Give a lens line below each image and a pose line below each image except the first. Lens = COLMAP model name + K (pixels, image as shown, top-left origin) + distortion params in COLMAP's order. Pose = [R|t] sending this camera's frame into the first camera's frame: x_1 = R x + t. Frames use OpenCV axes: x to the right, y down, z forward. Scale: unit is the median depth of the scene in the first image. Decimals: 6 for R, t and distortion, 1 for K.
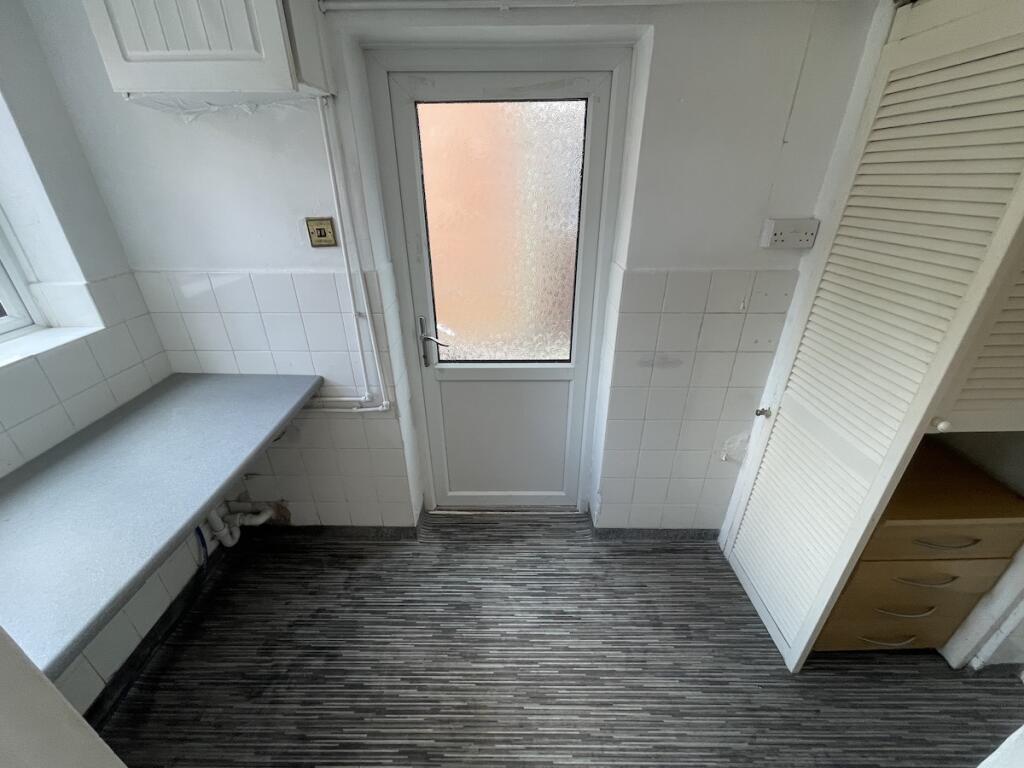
lens RADIAL K [[416.1, 0, 516.1], [0, 416.1, 383.8], [0, 0, 1]] dist [-0.007454, 0.002410]
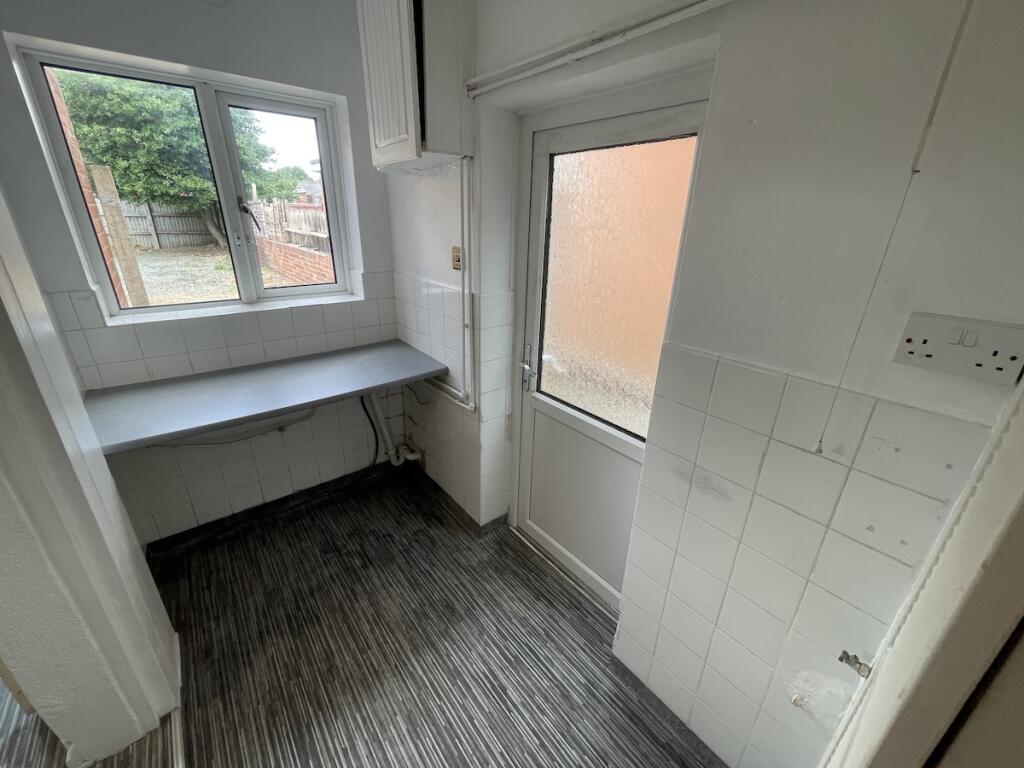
lens RADIAL K [[416.1, 0, 511.9], [0, 416.1, 385.0], [0, 0, 1]] dist [-0.007454, 0.002410]
pose [[0.630675, 0.307917, -0.712345, 0.589344], [-0.375221, 0.924481, 0.067412, -0.130461], [0.679307, 0.224772, 0.698584, 0.257196]]
